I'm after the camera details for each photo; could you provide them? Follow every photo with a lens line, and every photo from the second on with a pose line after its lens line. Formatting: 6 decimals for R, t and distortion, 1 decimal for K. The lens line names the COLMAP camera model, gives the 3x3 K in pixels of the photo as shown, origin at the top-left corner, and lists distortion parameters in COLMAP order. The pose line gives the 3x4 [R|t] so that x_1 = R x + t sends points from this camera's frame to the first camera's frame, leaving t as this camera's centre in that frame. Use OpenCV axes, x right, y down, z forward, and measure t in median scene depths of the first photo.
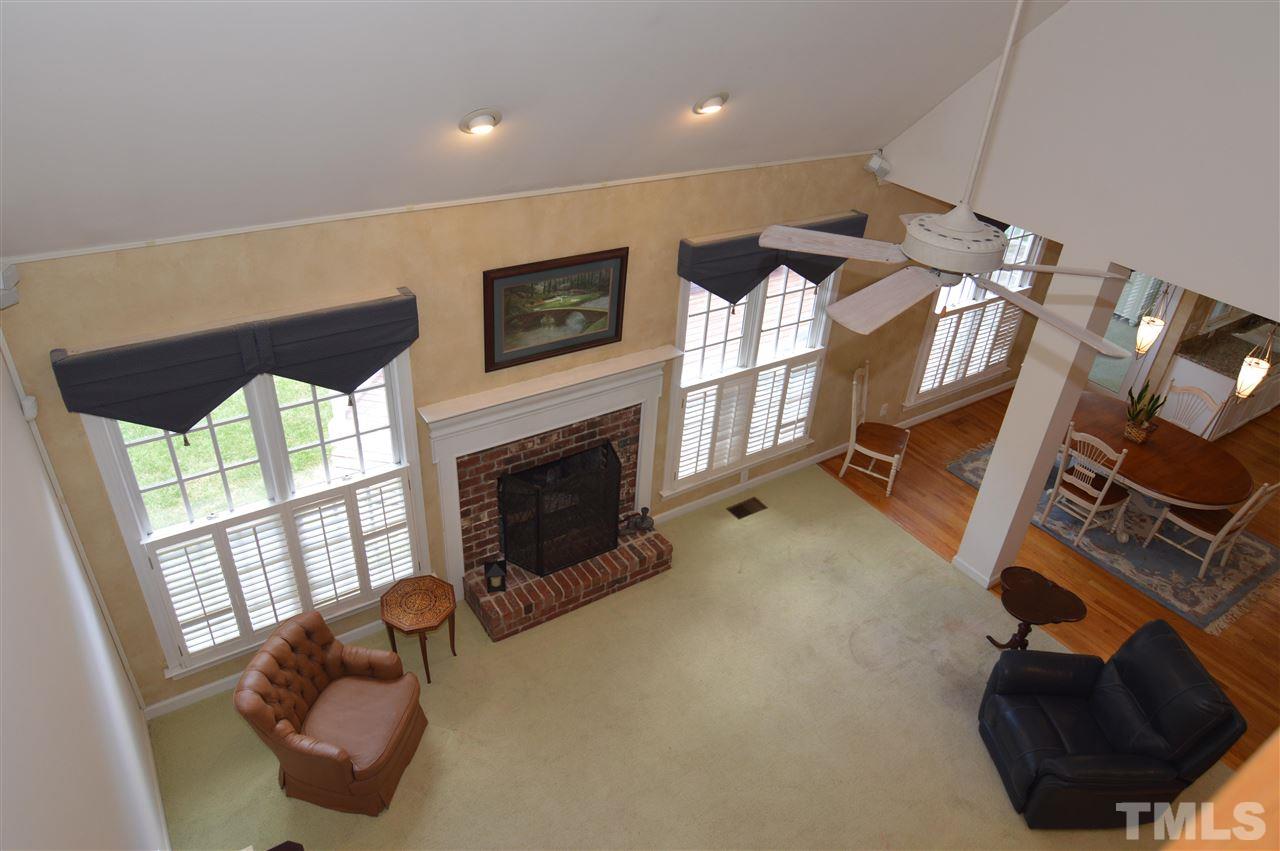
lens RADIAL K [[824.6, 0, 659.1], [0, 824.6, 424.1], [0, 0, 1]] dist [0.026081, -0.001193]
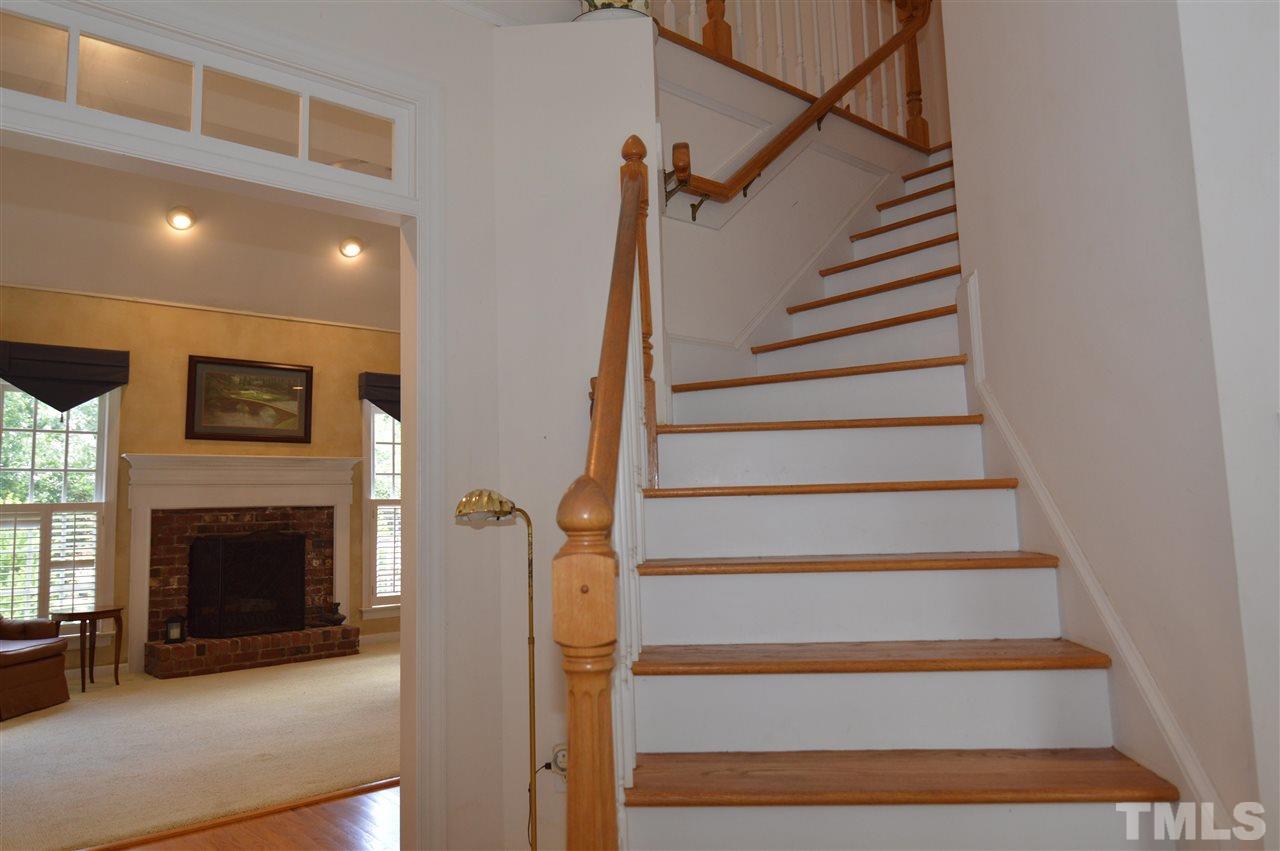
lens RADIAL K [[881.2, 0, 637.1], [0, 881.2, 418.9], [0, 0, 1]] dist [0.000394, -0.001562]
pose [[0.989081, -0.088062, 0.118166, 0.295445], [0.142228, 0.780373, -0.608924, 0.770298], [-0.038590, 0.619082, 0.784378, -0.108887]]
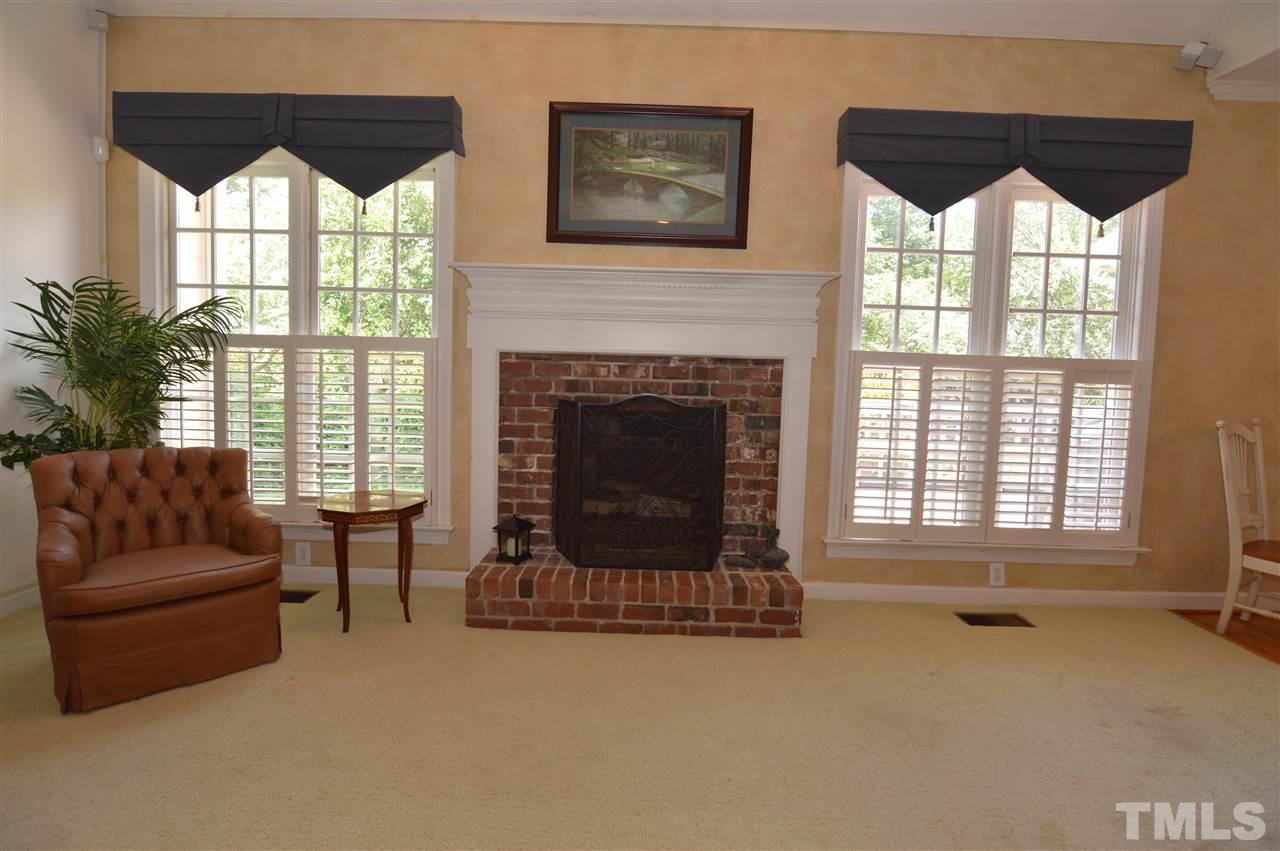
lens RADIAL K [[626.8, 0, 639.1], [0, 626.8, 414.3], [0, 0, 1]] dist [-0.003438, -0.010629]
pose [[0.817766, -0.009155, -0.575478, 0.195475], [-0.280350, 0.866900, -0.412175, 0.282974], [0.502655, 0.498398, 0.706355, 0.634184]]
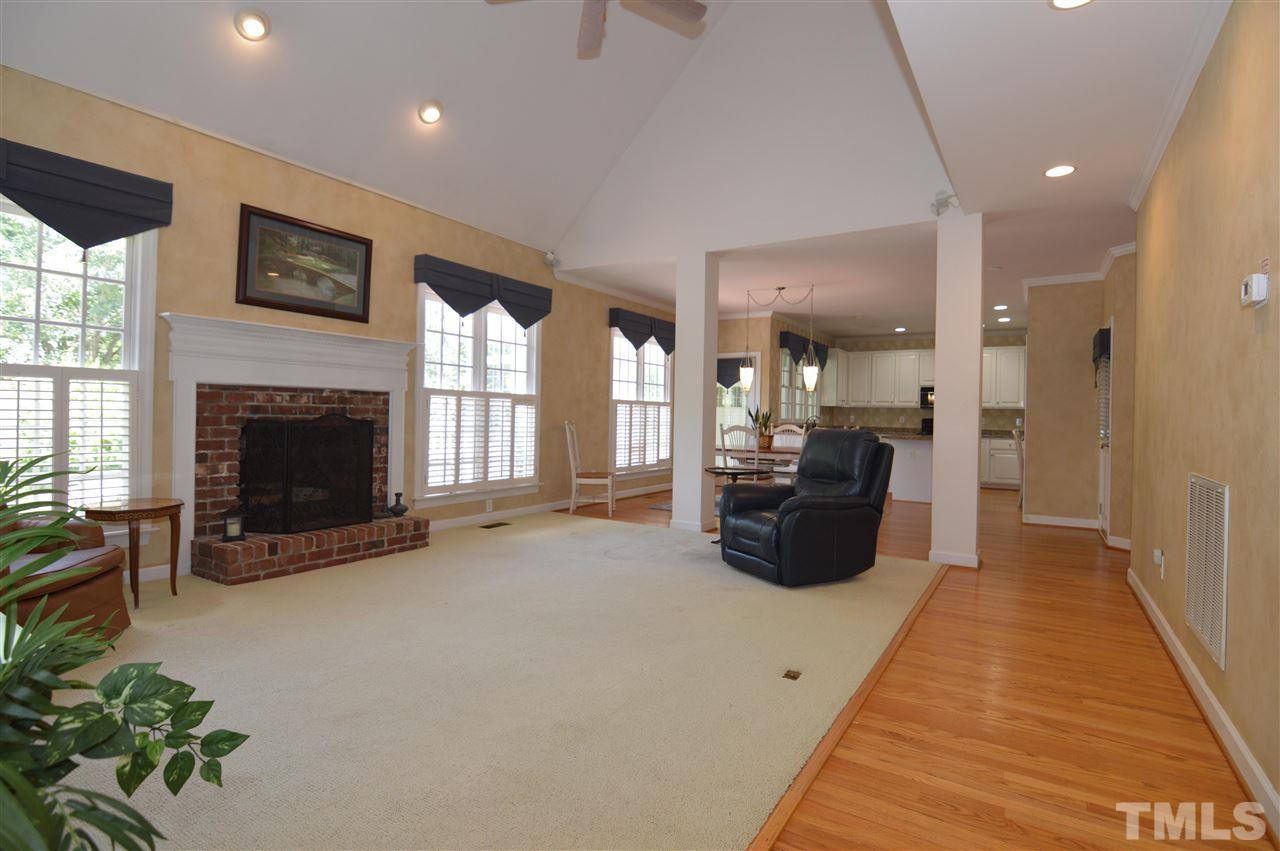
lens RADIAL K [[626.8, 0, 639.1], [0, 626.8, 414.3], [0, 0, 1]] dist [-0.003438, -0.010629]
pose [[0.919976, -0.052832, 0.388398, -0.044529], [0.246335, 0.848681, -0.468037, 0.526086], [-0.304899, 0.526259, 0.793781, 0.238822]]
